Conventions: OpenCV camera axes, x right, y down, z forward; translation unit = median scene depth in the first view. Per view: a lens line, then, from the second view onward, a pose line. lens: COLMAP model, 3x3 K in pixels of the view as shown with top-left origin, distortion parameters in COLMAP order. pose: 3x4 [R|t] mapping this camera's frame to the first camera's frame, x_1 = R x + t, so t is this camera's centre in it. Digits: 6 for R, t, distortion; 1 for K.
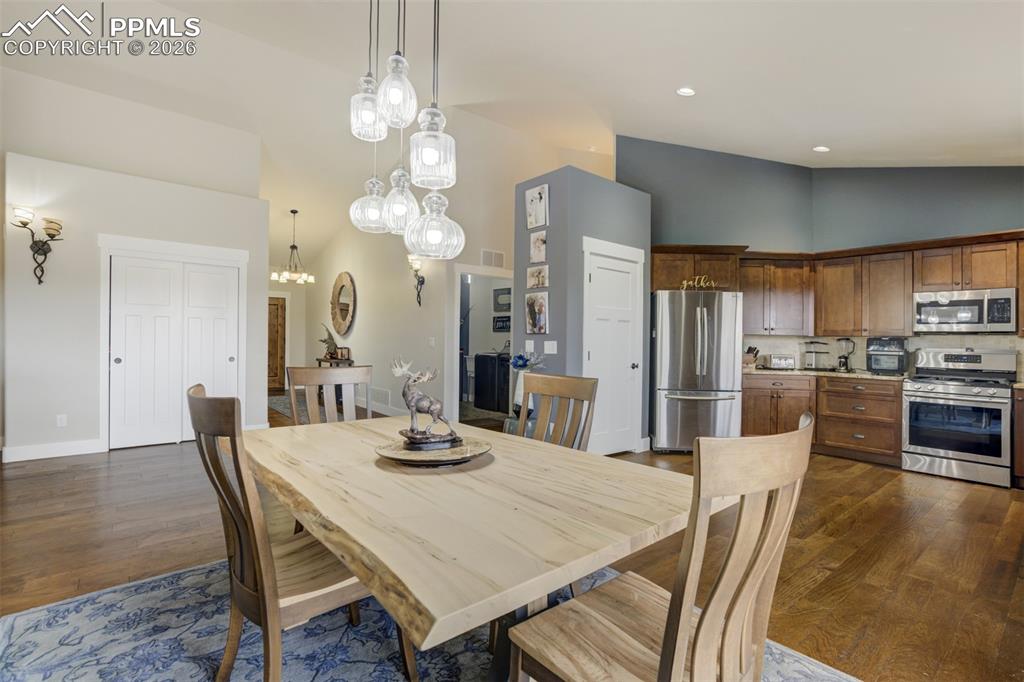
lens RADIAL K [[480.1, 0, 513.0], [0, 480.1, 344.0], [0, 0, 1]] dist [-0.014163, 0.009948]
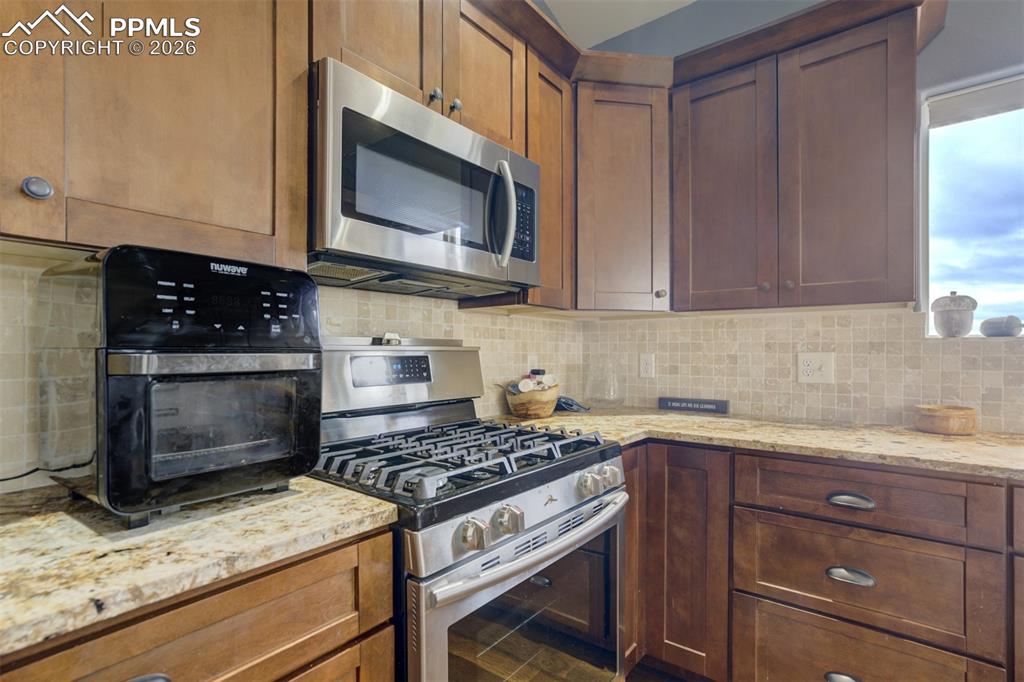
lens RADIAL K [[480.1, 0, 514.7], [0, 480.1, 341.9], [0, 0, 1]] dist [-0.014163, 0.009948]
pose [[-0.210313, -0.002677, 0.977630, 0.589404], [-0.004285, 0.999989, 0.001817, 0.011390], [-0.977625, -0.003807, -0.210322, 0.912654]]
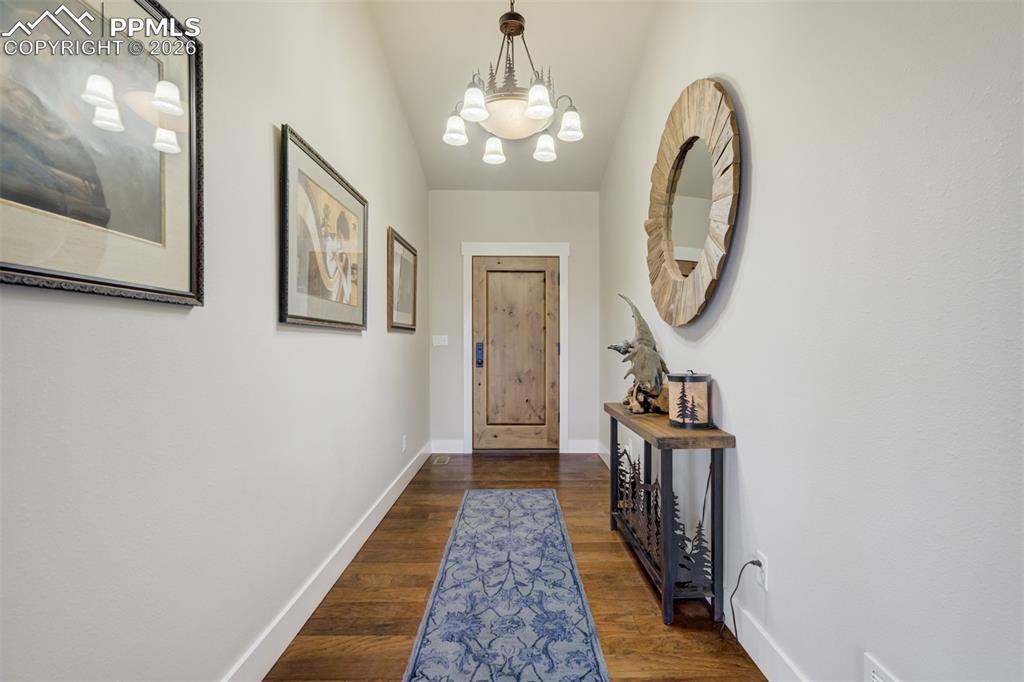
lens RADIAL K [[480.1, 0, 515.2], [0, 480.1, 344.7], [0, 0, 1]] dist [-0.014163, 0.009948]
pose [[0.779184, -0.006959, -0.626757, -0.470918], [0.001567, 0.999957, -0.009155, -0.012083], [0.626793, 0.006151, 0.779161, 1.315812]]
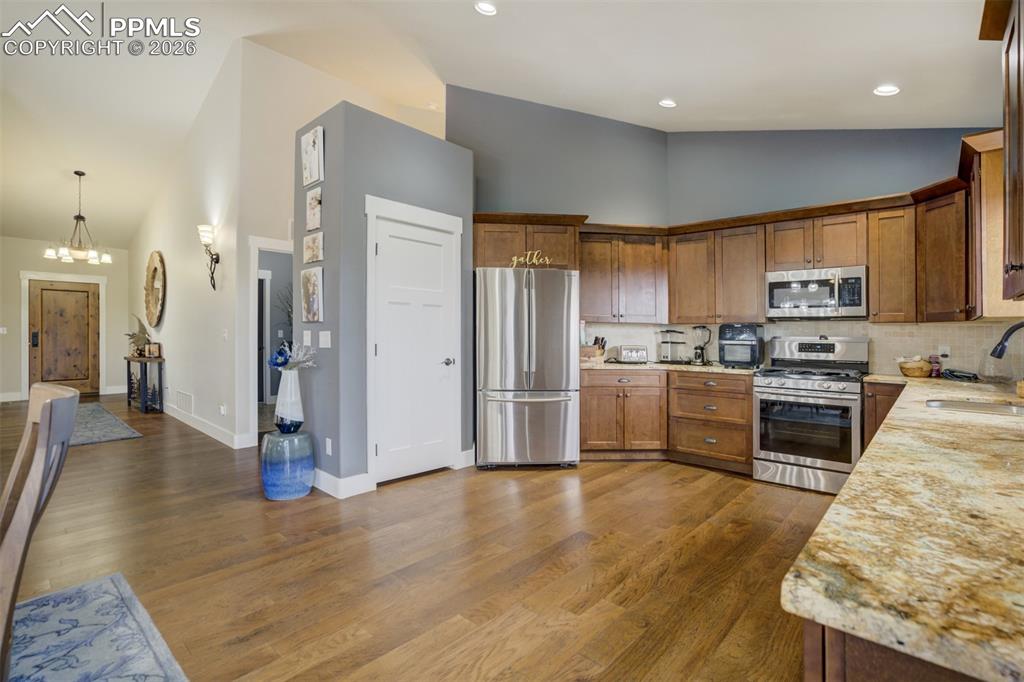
lens RADIAL K [[480.1, 0, 508.9], [0, 480.1, 334.1], [0, 0, 1]] dist [-0.014163, 0.009948]
pose [[0.991022, -0.008536, 0.133427, 0.245273], [0.009317, 0.999943, -0.005237, 0.004523], [-0.133375, 0.006433, 0.991045, 0.192362]]
